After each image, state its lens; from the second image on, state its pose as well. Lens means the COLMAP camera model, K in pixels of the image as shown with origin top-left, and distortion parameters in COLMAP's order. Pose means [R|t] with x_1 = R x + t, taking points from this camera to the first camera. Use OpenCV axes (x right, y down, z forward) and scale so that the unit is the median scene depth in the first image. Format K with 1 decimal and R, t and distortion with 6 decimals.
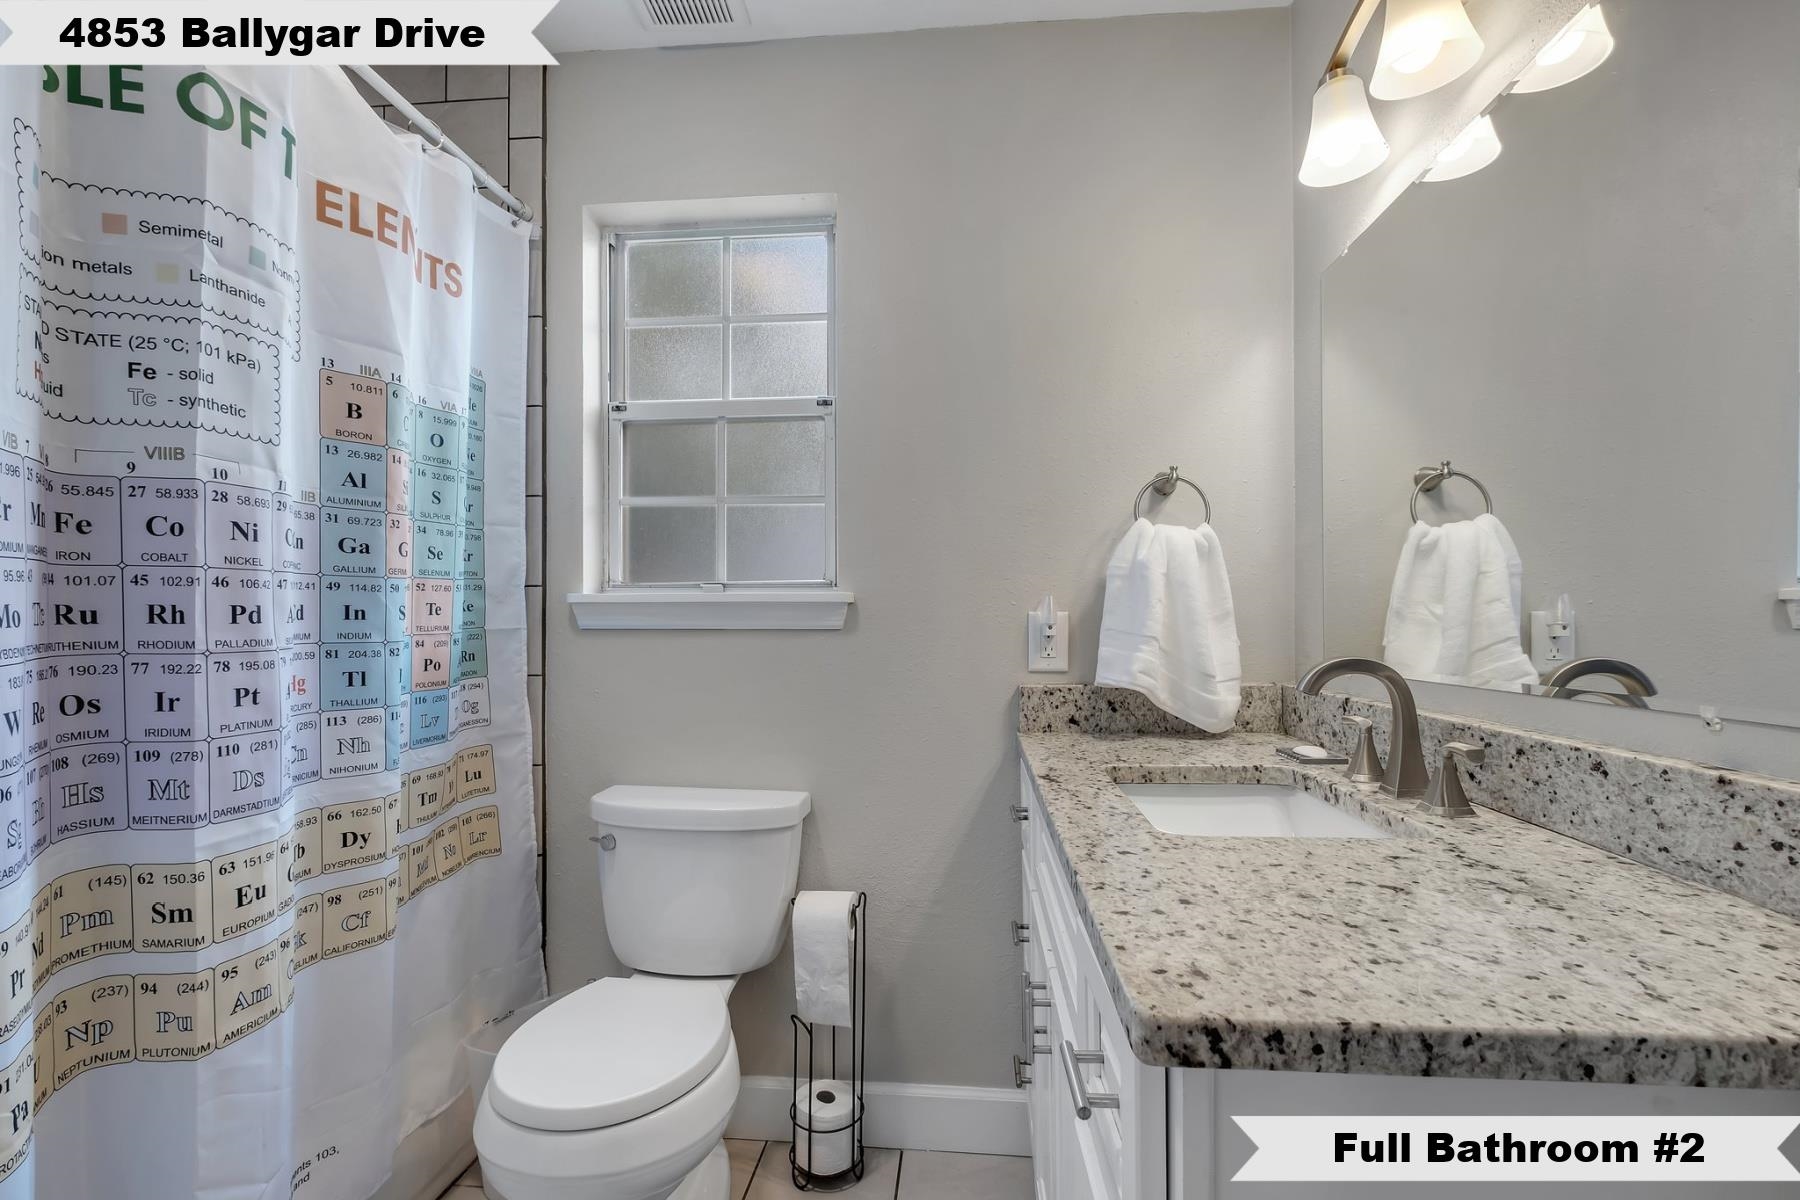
lens RADIAL K [[785.5, 0, 903.3], [0, 785.5, 612.7], [0, 0, 1]] dist [0.000098, 0.000001]
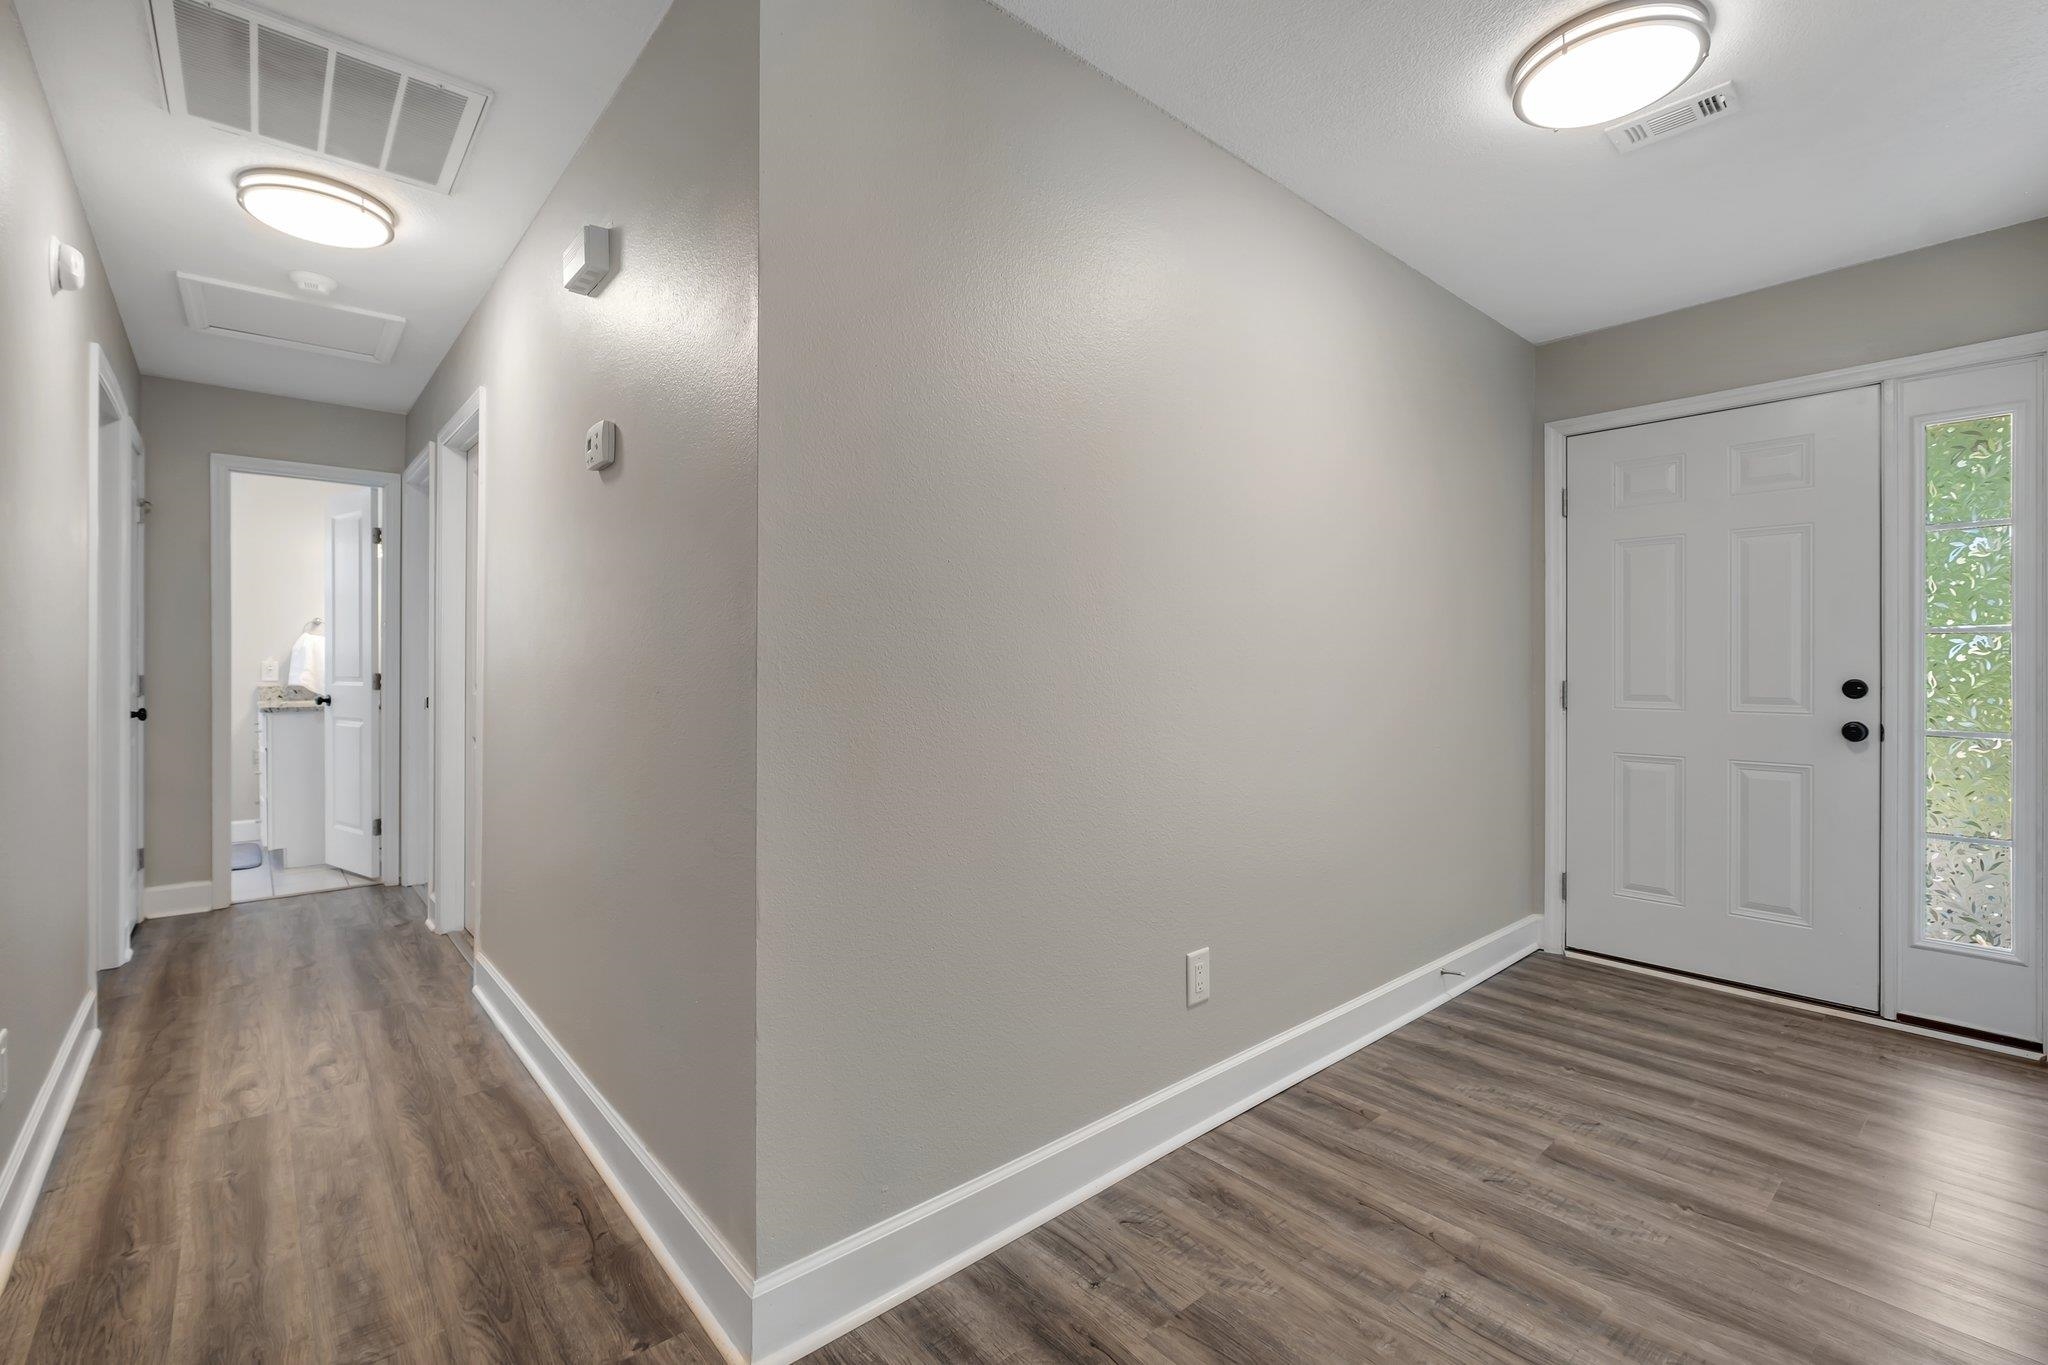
lens RADIAL K [[893.7, 0, 1024.0], [0, 893.7, 673.4], [0, 0, 1]] dist [0.000098, 0.000001]
pose [[0.698132, -0.002775, 0.715964, -0.266512], [-0.004404, 0.999957, 0.008169, 0.002667], [-0.715956, -0.008856, 0.698089, -3.647081]]
